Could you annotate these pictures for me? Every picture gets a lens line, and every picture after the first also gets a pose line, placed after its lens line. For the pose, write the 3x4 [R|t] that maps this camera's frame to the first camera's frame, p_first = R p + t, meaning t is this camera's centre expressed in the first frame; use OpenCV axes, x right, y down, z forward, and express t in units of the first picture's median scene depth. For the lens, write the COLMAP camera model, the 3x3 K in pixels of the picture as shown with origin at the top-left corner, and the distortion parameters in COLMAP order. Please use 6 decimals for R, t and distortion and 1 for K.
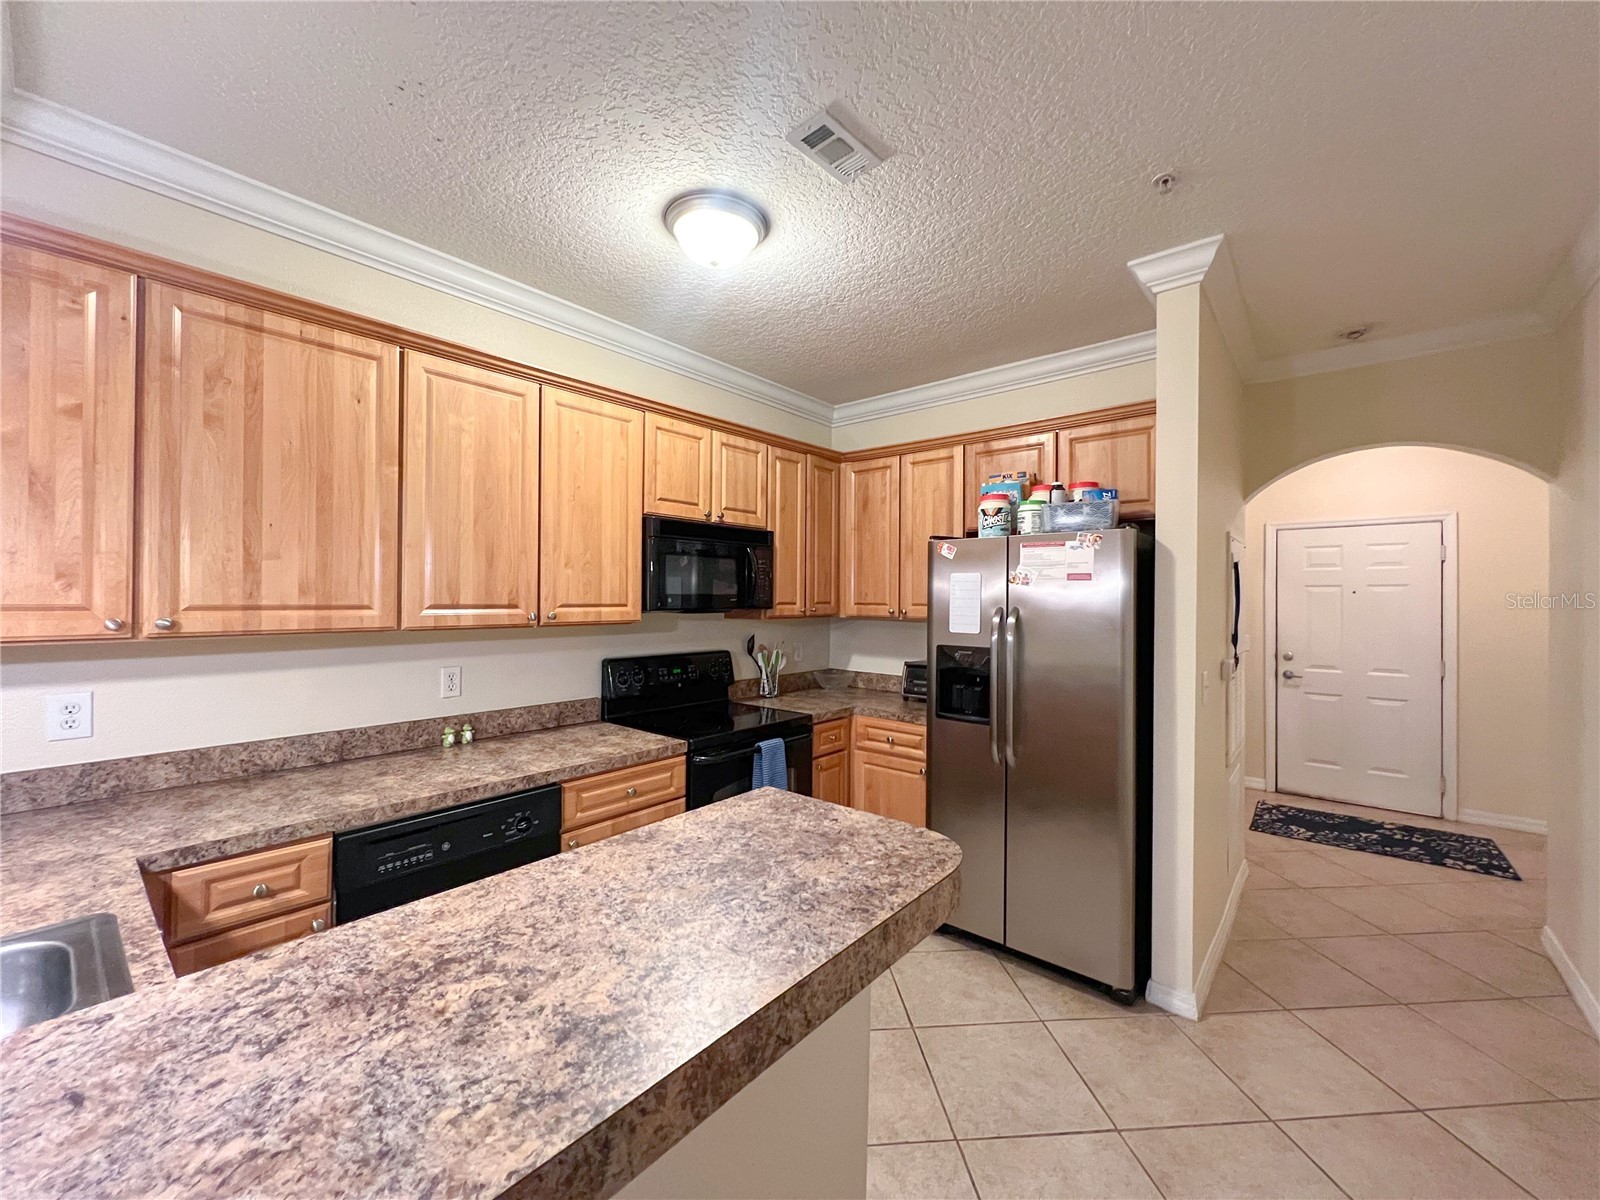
lens RADIAL K [[638.0, 0, 802.9], [0, 638.0, 594.4], [0, 0, 1]] dist [-0.001541, -0.000405]
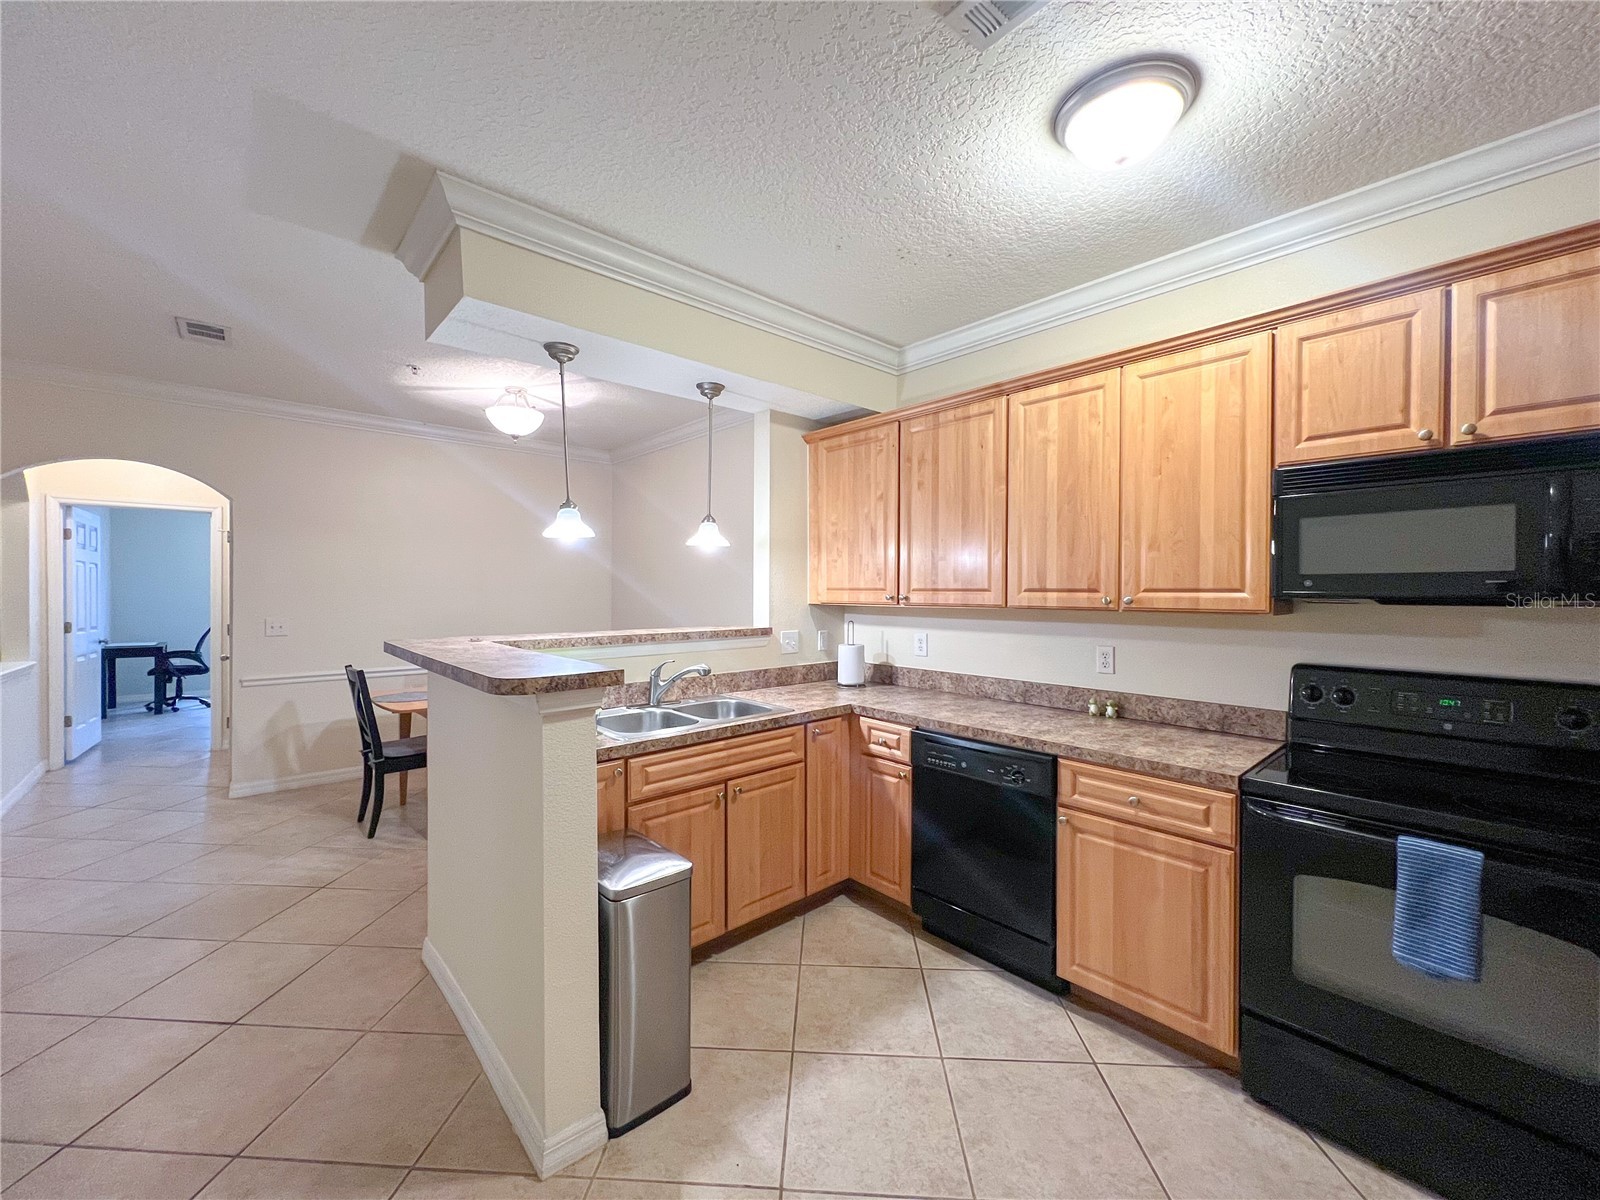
lens RADIAL K [[638.0, 0, 802.9], [0, 638.0, 594.4], [0, 0, 1]] dist [-0.001541, -0.000405]
pose [[-0.131465, -0.002699, -0.991317, 0.670714], [-0.001178, 0.999996, -0.002566, 0.029246], [0.991320, 0.000830, -0.131468, 0.675337]]
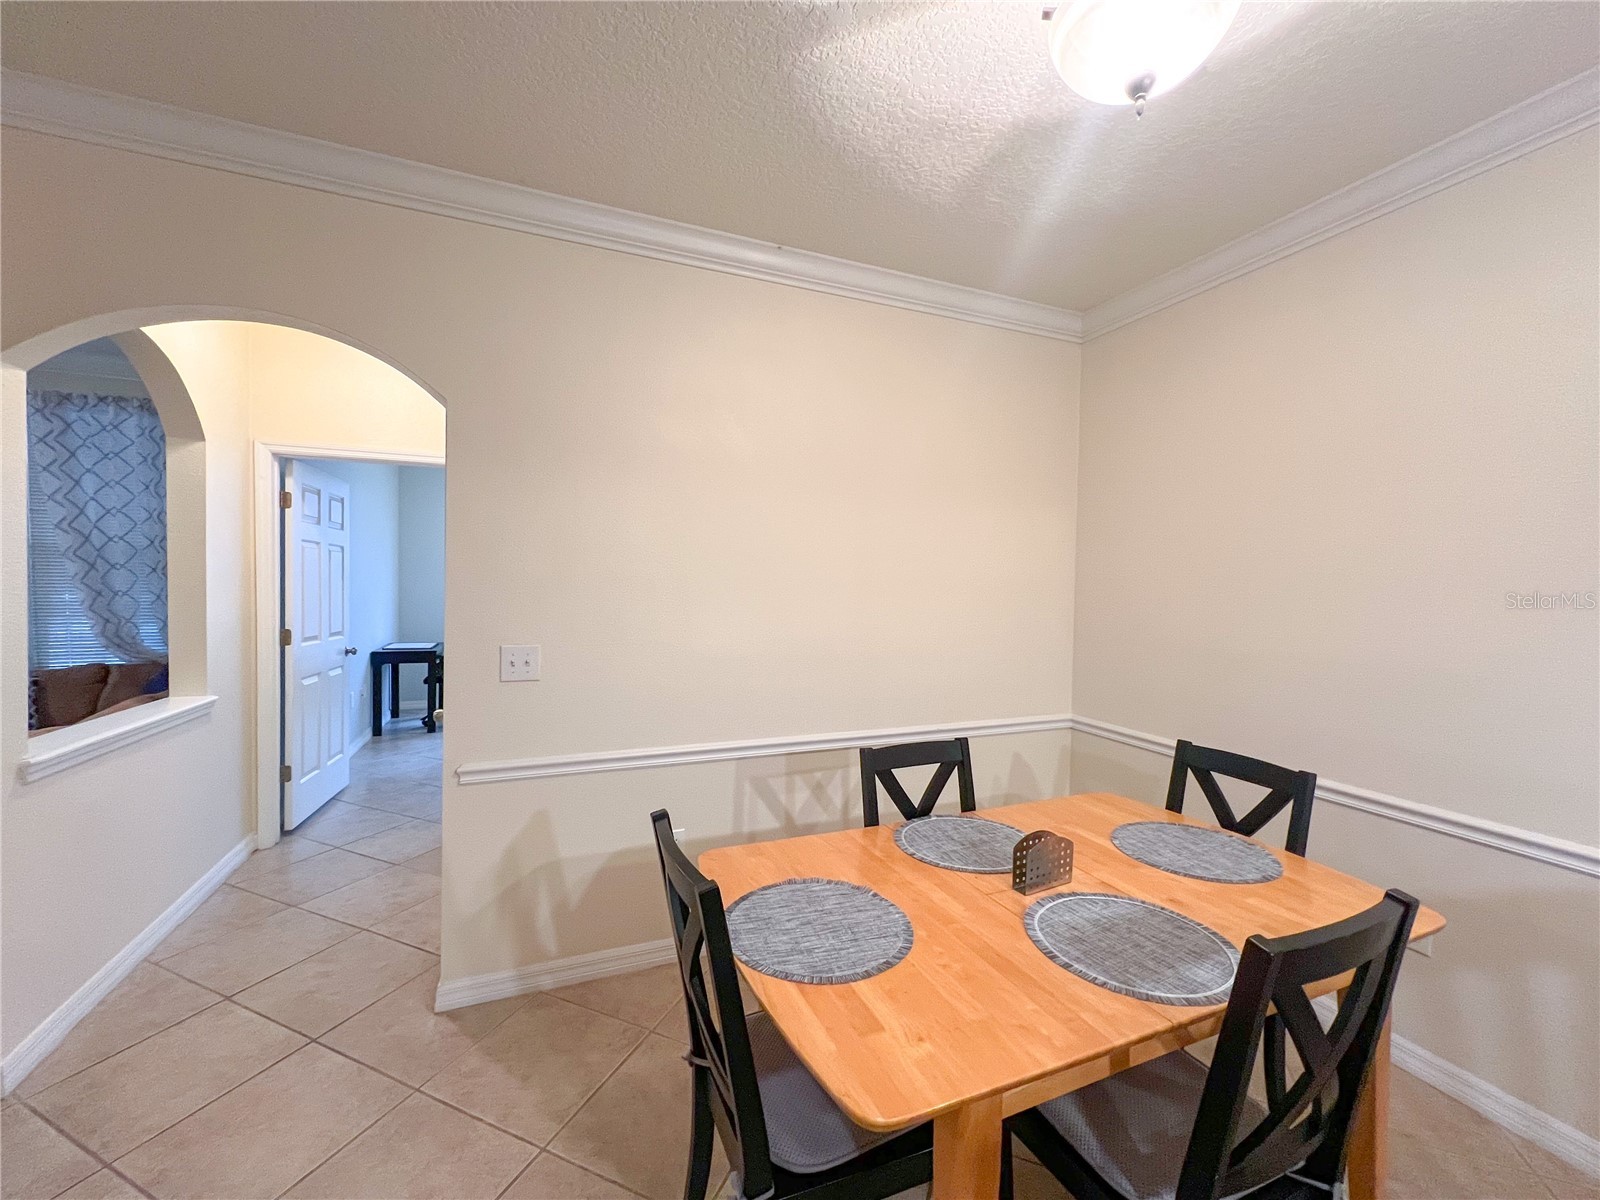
lens RADIAL K [[638.0, 0, 802.9], [0, 638.0, 594.4], [0, 0, 1]] dist [-0.001541, -0.000405]
pose [[-0.451080, 0.002344, -0.892481, 0.328241], [-0.014148, 0.999852, 0.009777, 0.022382], [0.892372, 0.017037, -0.450980, 0.337883]]
